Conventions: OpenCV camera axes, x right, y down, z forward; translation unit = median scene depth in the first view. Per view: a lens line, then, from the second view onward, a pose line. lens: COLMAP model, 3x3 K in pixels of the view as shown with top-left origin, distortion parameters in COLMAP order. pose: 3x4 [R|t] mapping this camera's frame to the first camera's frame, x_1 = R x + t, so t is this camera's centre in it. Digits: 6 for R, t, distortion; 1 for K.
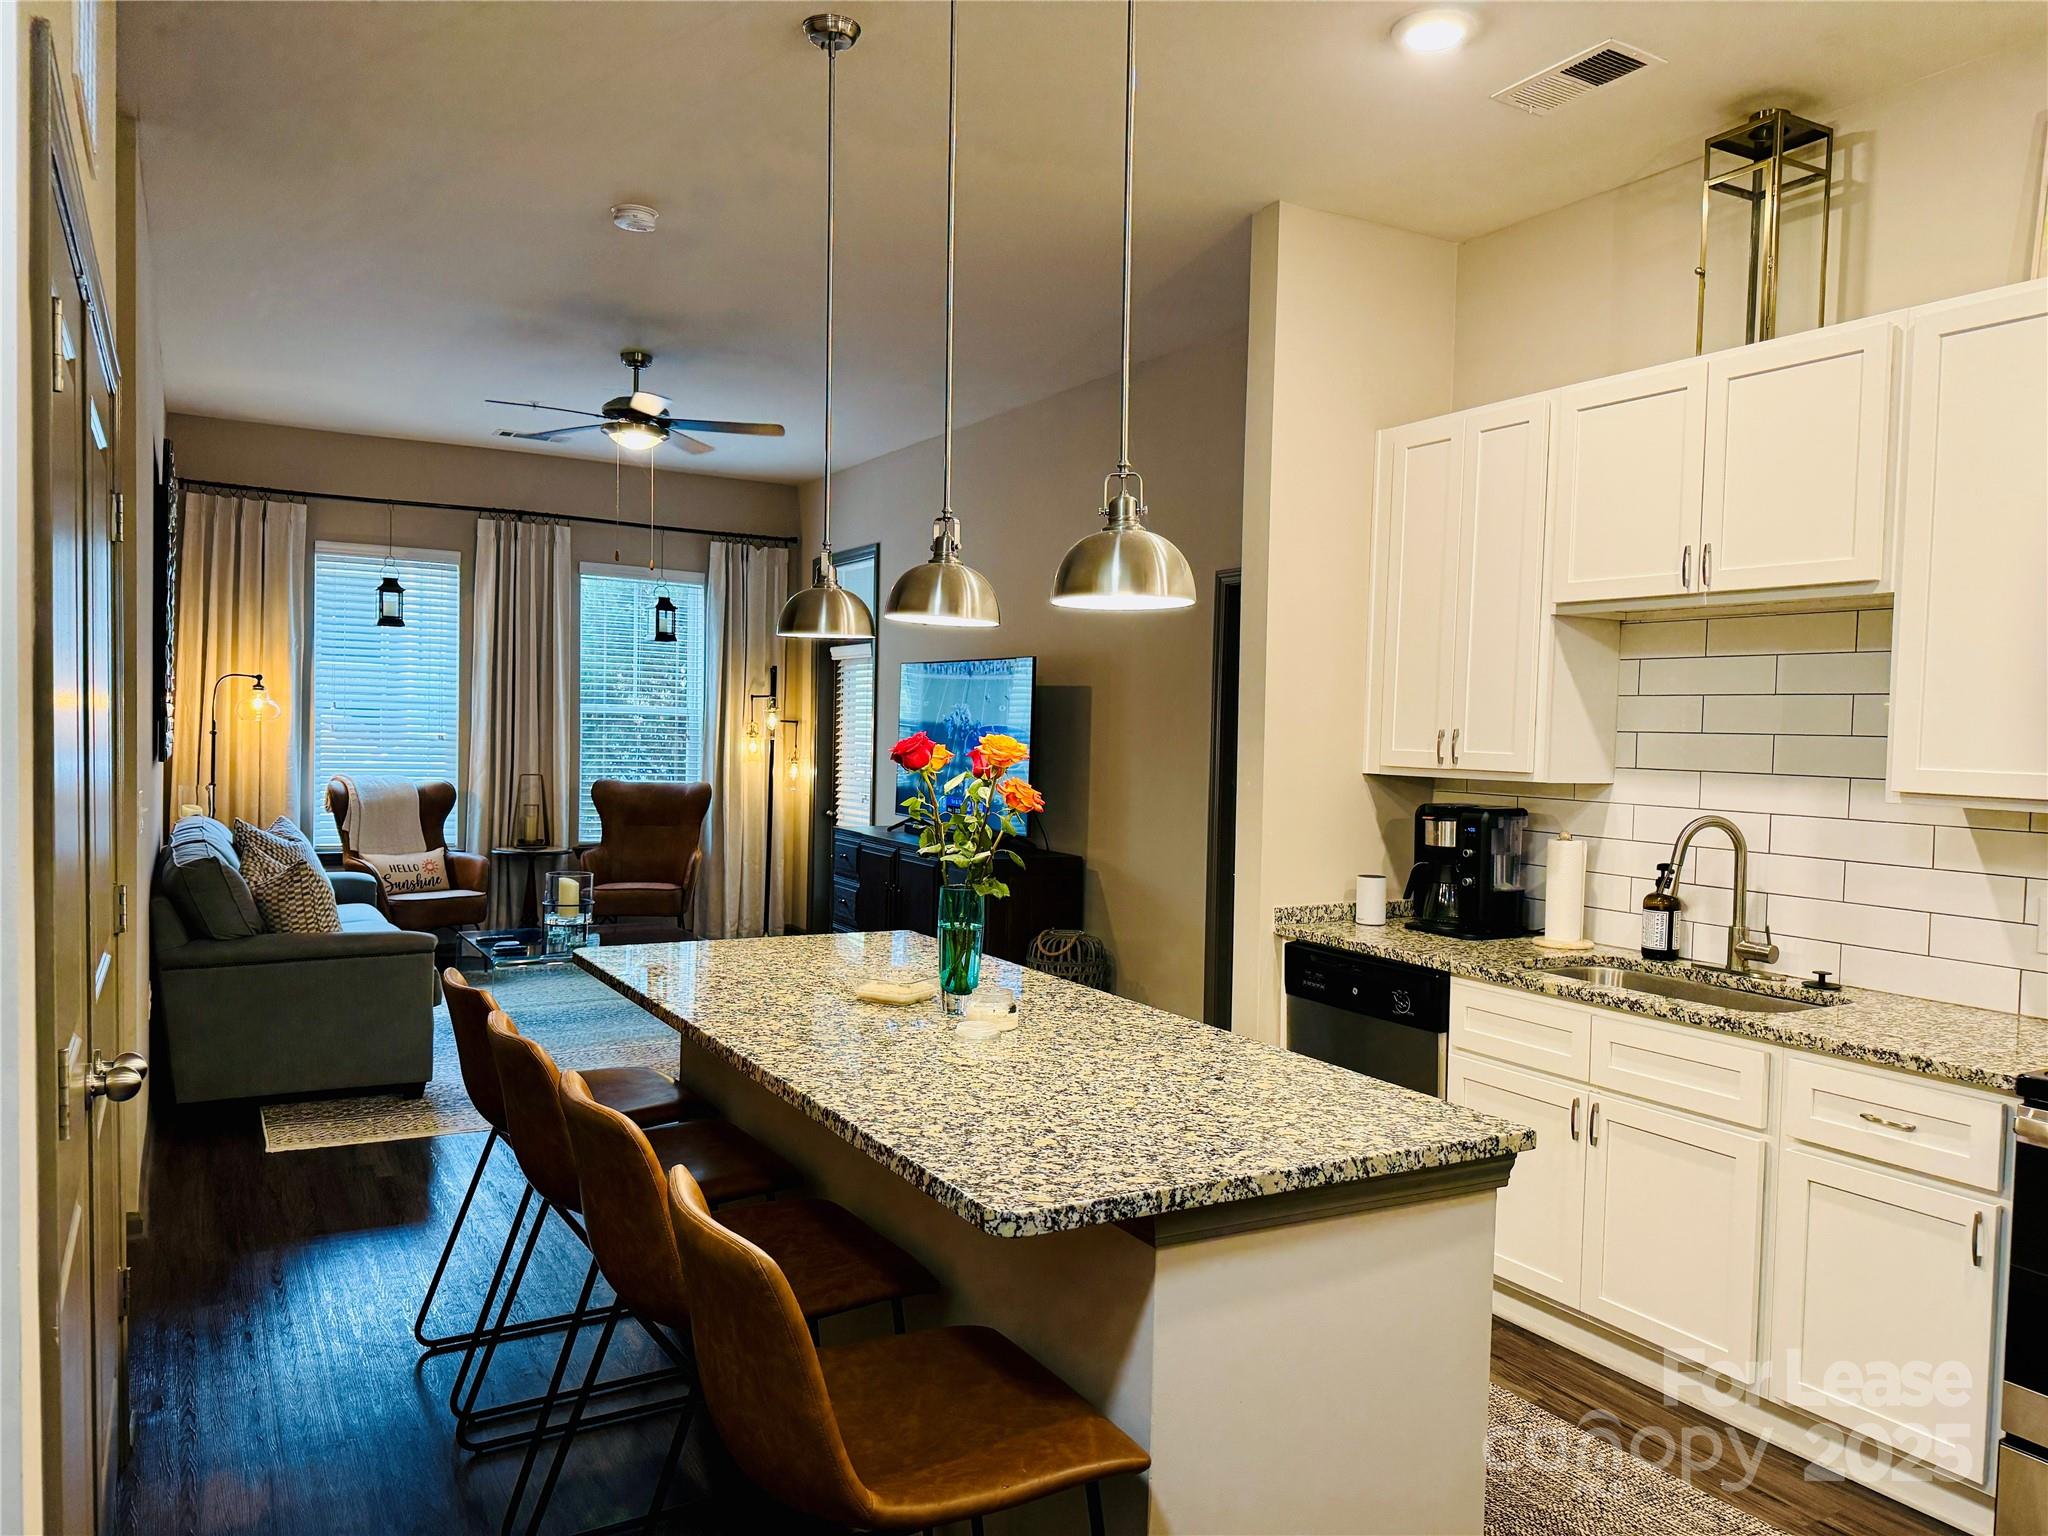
lens RADIAL K [[1435.0, 0, 1024.0], [0, 1435.0, 768.0], [0, 0, 1]] dist [0.127187, -0.207960]
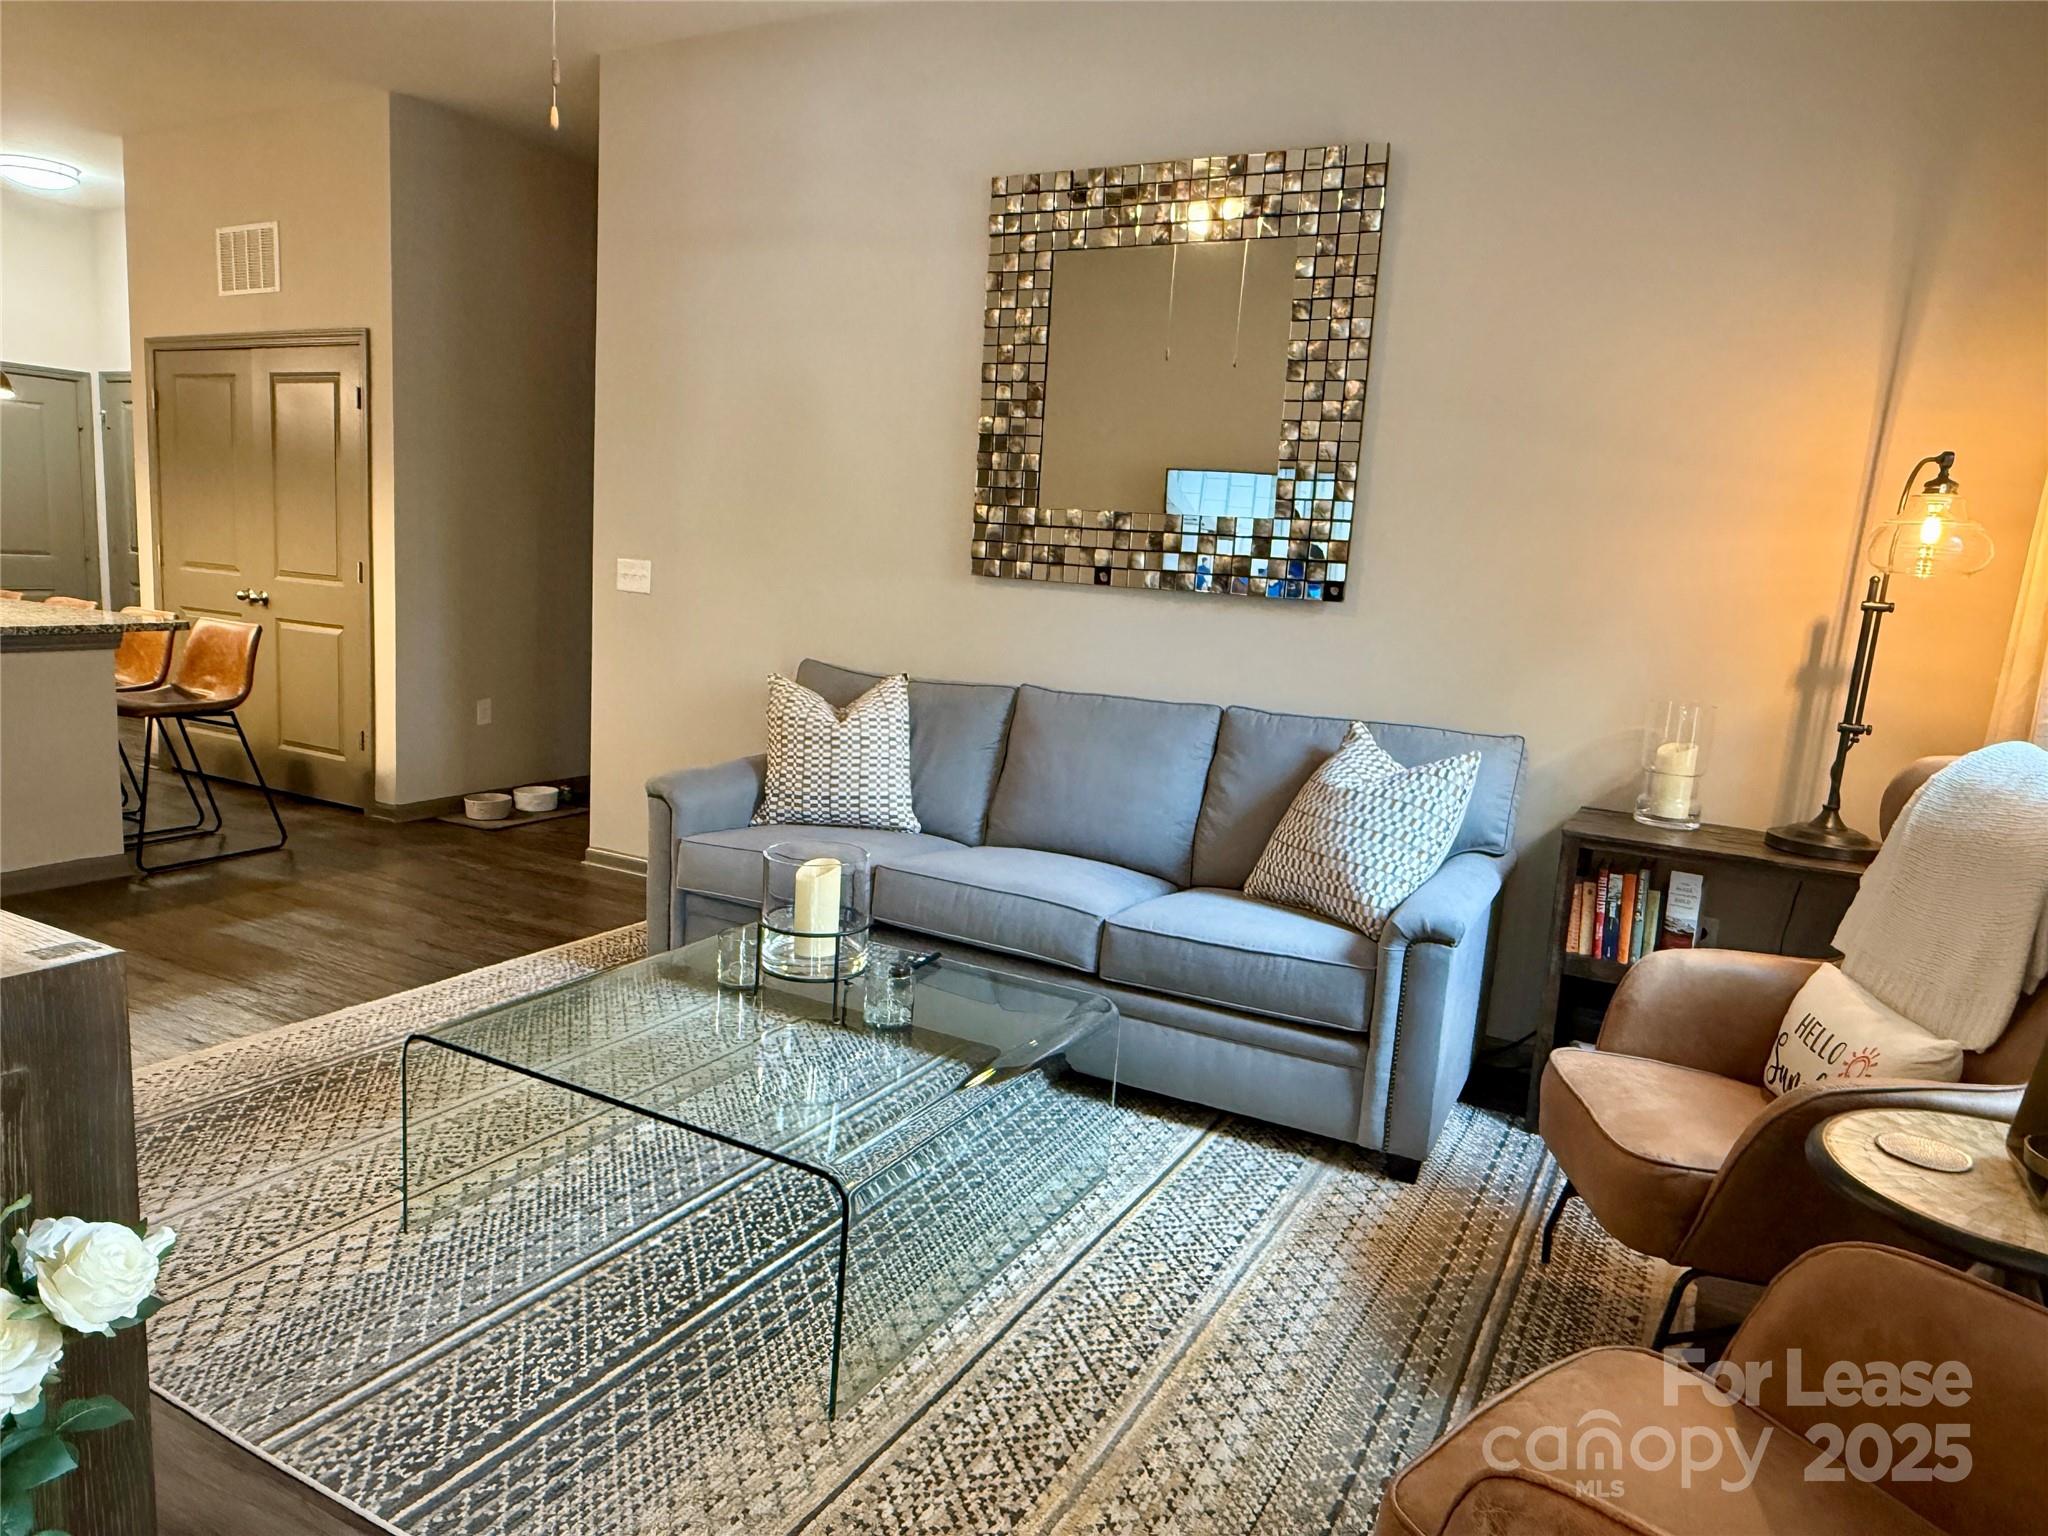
lens RADIAL K [[1318.8, 0, 1019.6], [0, 1318.8, 776.7], [0, 0, 1]] dist [-0.004149, 0.002567]
pose [[-0.847645, 0.010223, -0.530465, -0.126175], [-0.098404, 0.979438, 0.176119, -0.016388], [0.521358, 0.201486, -0.829210, 1.059605]]
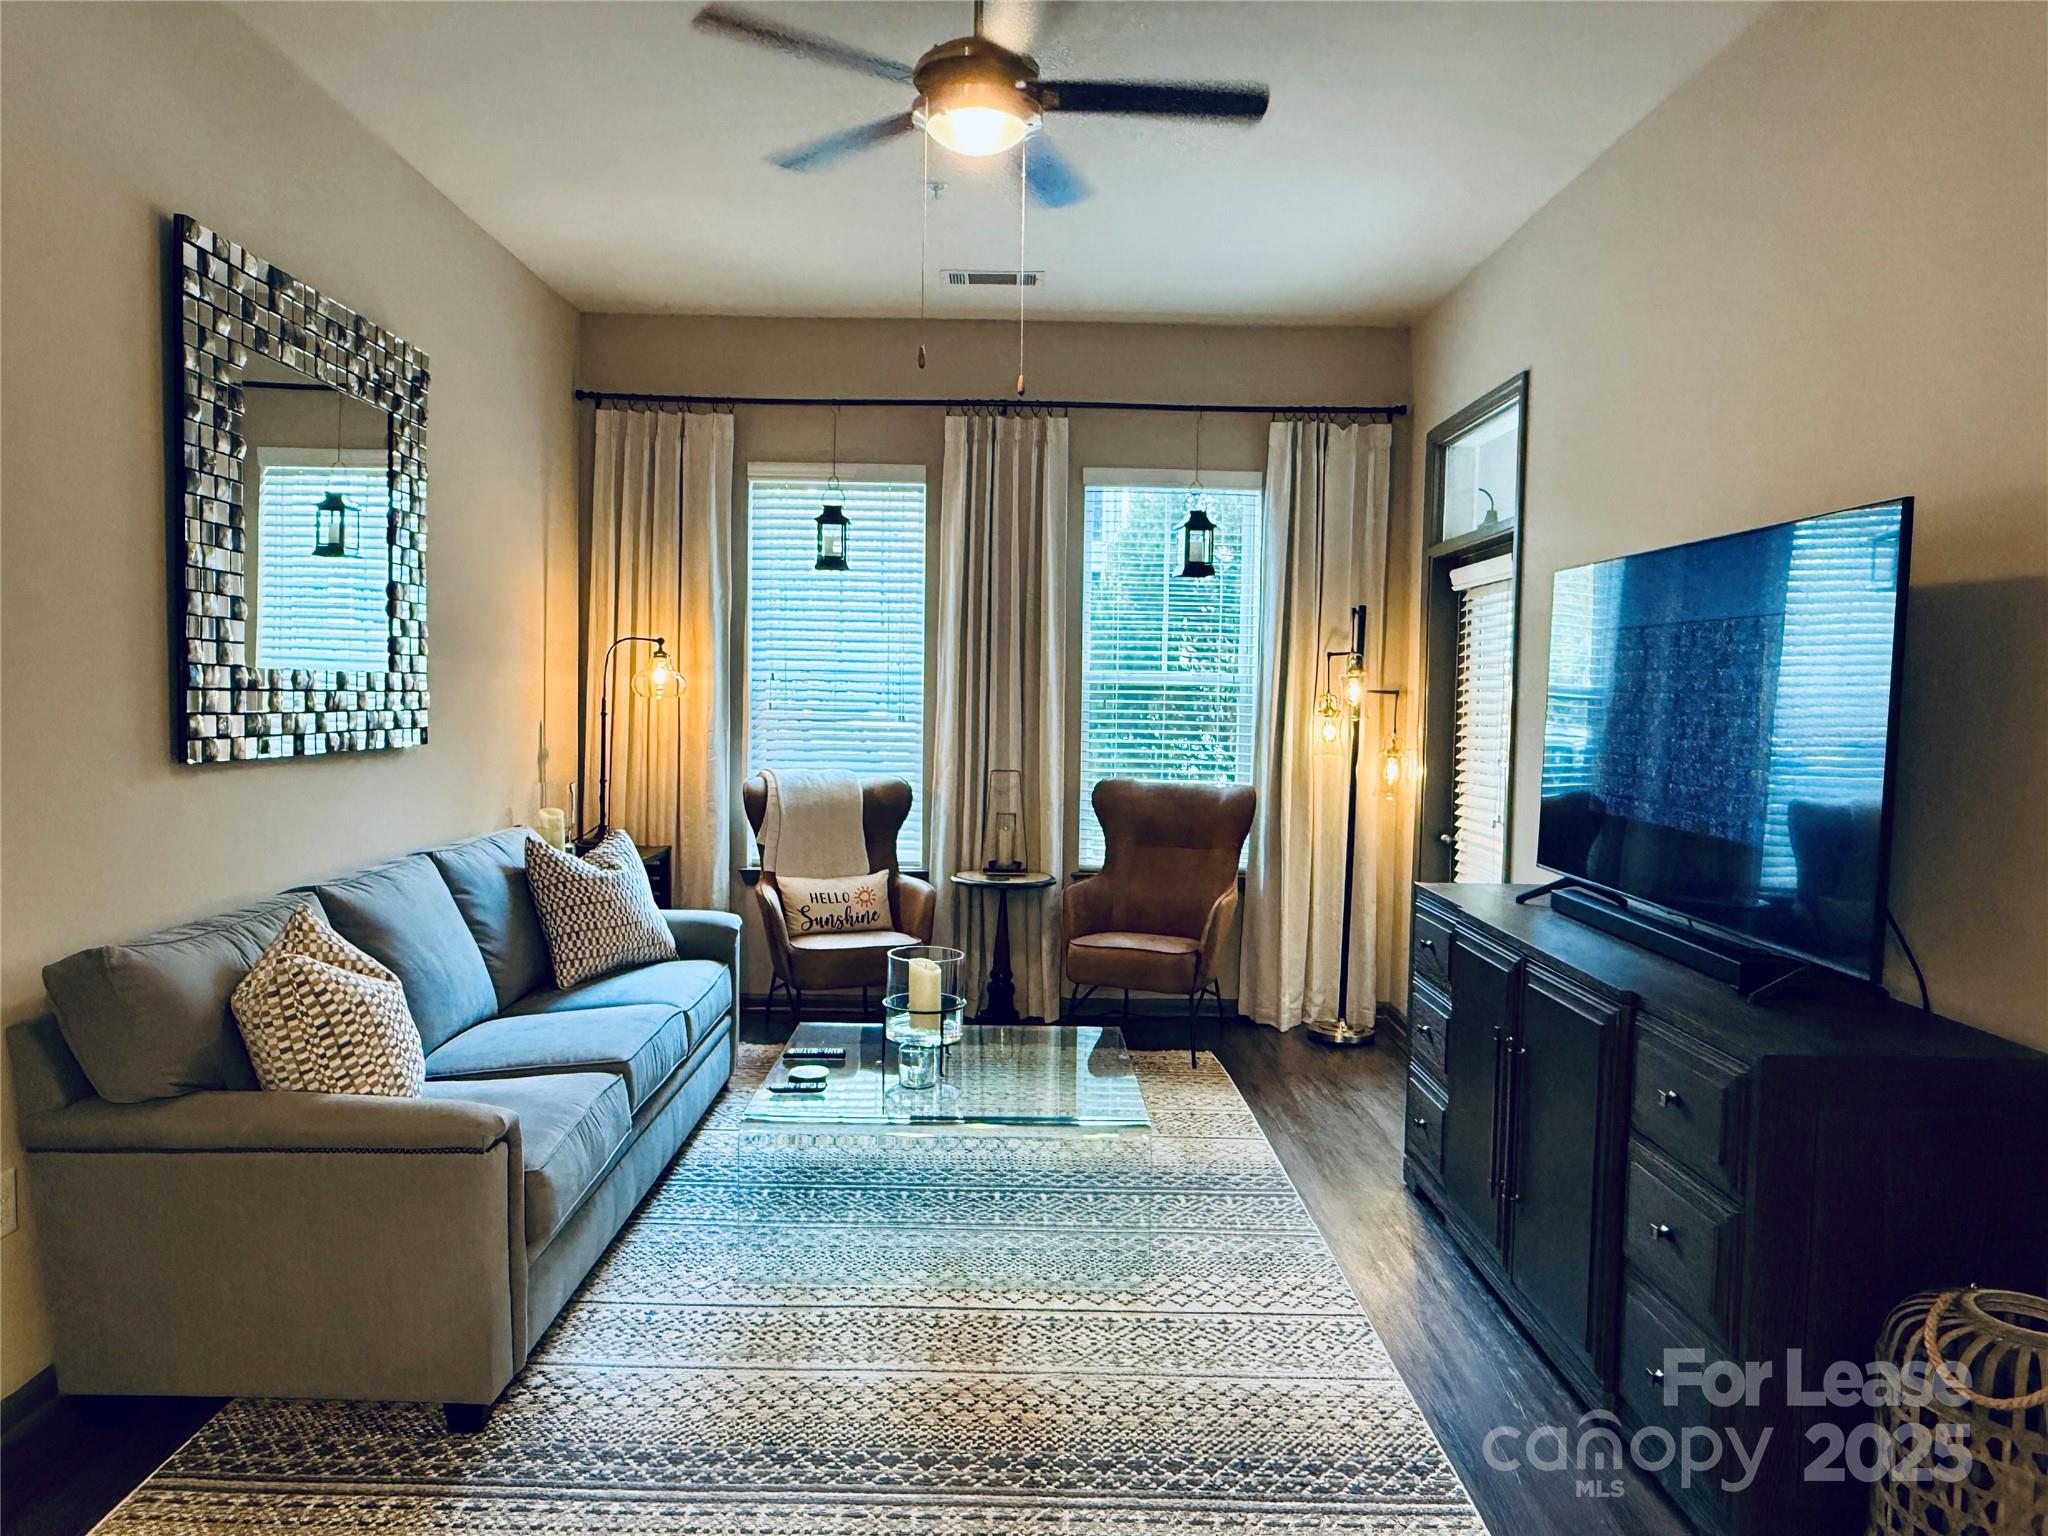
lens RADIAL K [[1318.8, 0, 1019.6], [0, 1318.8, 776.7], [0, 0, 1]] dist [-0.004149, 0.002567]
pose [[0.871104, 0.019484, -0.490713, -0.017655], [-0.007313, 0.999617, 0.026707, -0.009983], [0.491045, -0.019676, 0.870912, 0.442392]]
